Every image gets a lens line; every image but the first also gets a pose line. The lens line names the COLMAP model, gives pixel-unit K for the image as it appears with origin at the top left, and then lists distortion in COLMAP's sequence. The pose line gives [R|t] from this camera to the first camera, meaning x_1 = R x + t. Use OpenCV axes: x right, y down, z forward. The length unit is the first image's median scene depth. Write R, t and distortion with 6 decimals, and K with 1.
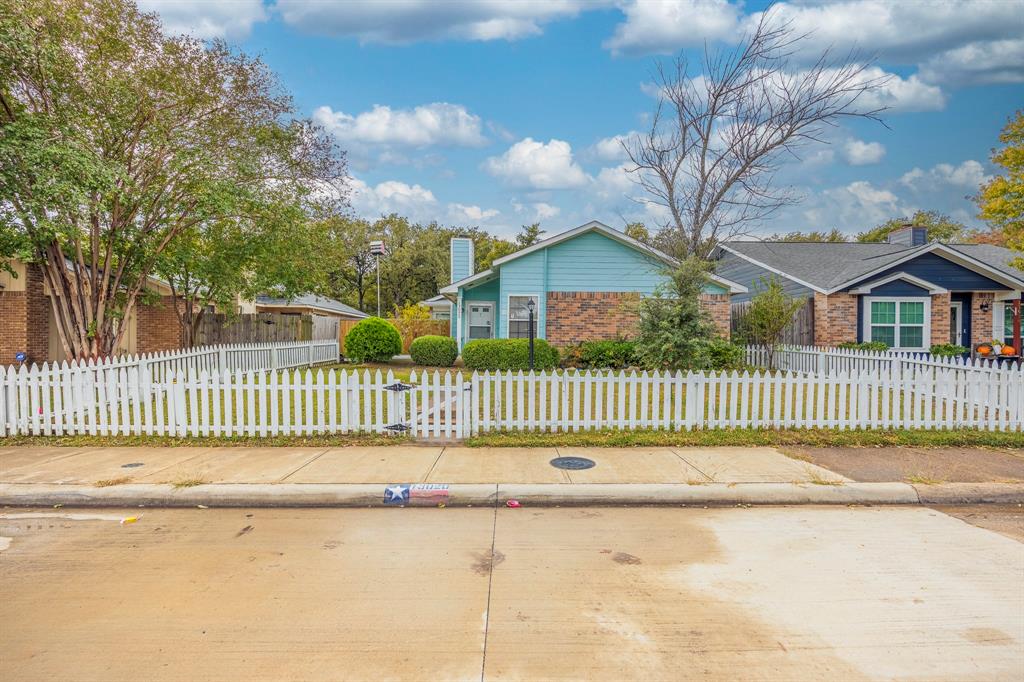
lens RADIAL K [[463.4, 0, 514.3], [0, 463.4, 342.7], [0, 0, 1]] dist [-0.002687, -0.000273]
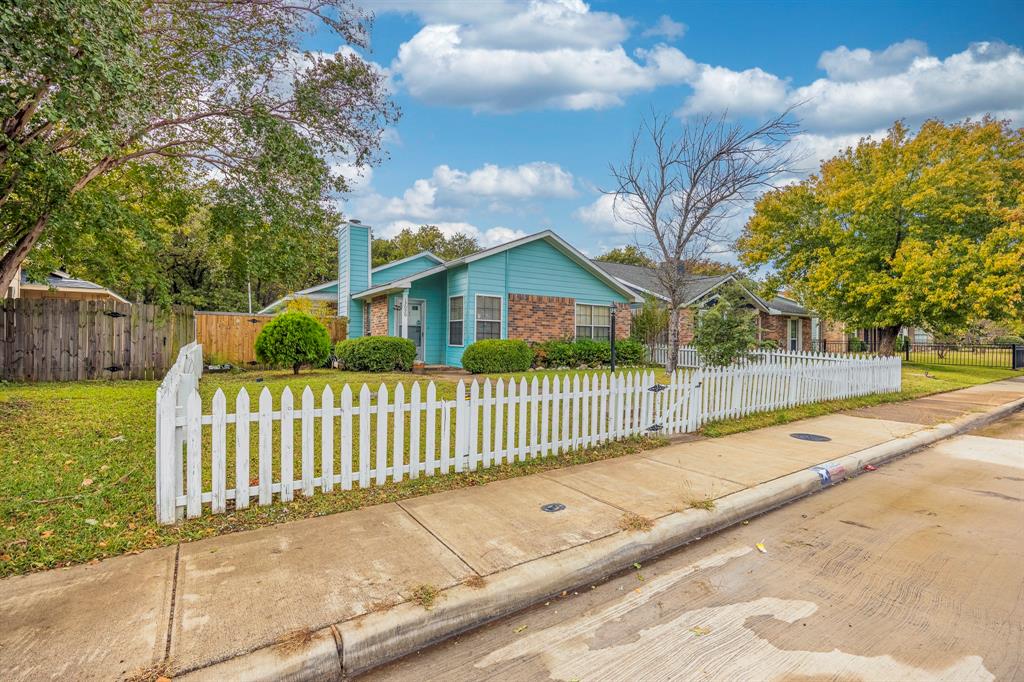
lens RADIAL K [[463.4, 0, 514.4], [0, 463.4, 338.5], [0, 0, 1]] dist [-0.002687, -0.000273]
pose [[0.830078, 0.001299, 0.557645, -0.508435], [0.004740, 0.999945, -0.009385, -0.001375], [-0.557627, 0.010433, 0.830026, 0.159099]]
